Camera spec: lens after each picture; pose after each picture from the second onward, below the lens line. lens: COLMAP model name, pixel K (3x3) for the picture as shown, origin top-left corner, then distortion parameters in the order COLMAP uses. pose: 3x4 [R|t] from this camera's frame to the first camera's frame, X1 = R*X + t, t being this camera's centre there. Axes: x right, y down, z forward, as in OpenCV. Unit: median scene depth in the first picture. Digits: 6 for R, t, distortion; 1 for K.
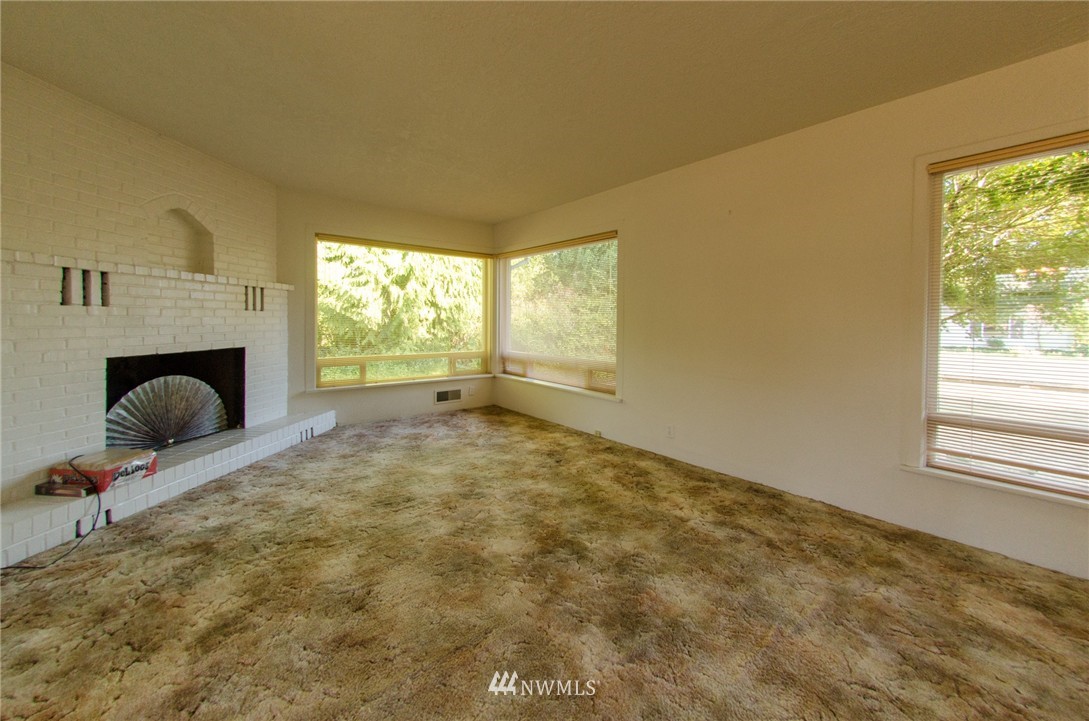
lens RADIAL K [[411.5, 0, 550.2], [0, 411.5, 326.1], [0, 0, 1]] dist [0.002487, 0.000330]
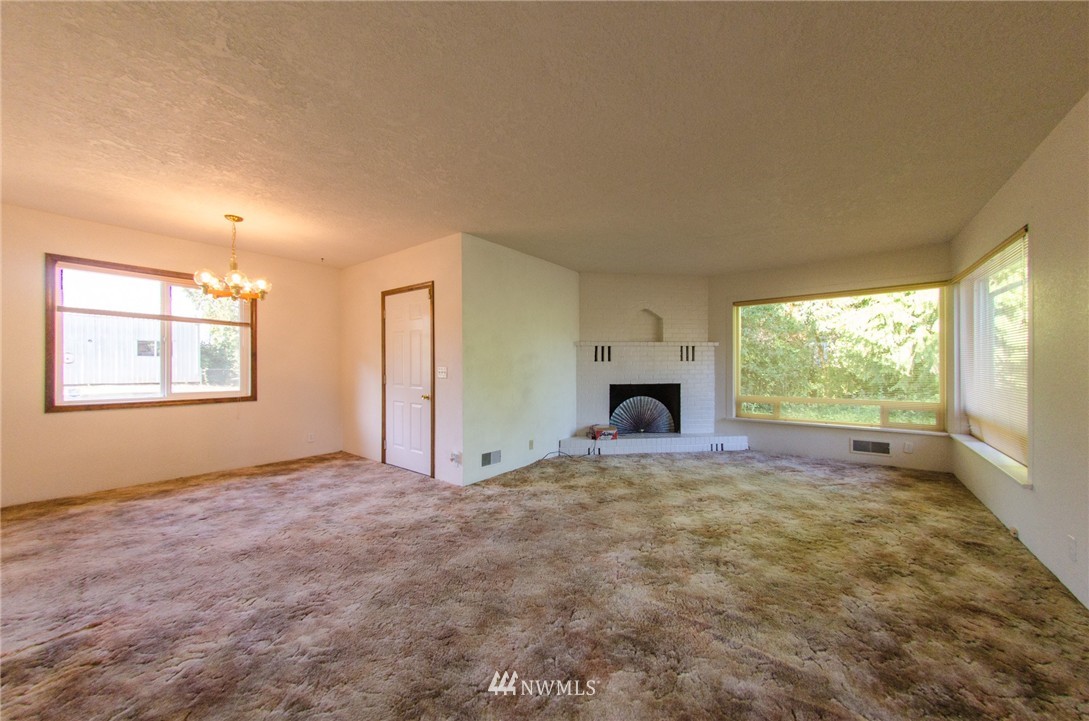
lens RADIAL K [[411.5, 0, 543.7], [0, 411.5, 368.4], [0, 0, 1]] dist [0.002487, 0.000330]
pose [[0.205520, -0.001995, -0.978651, 0.790455], [-0.005163, 0.999982, -0.003123, -0.001428], [0.978639, 0.005695, 0.205506, 0.136689]]
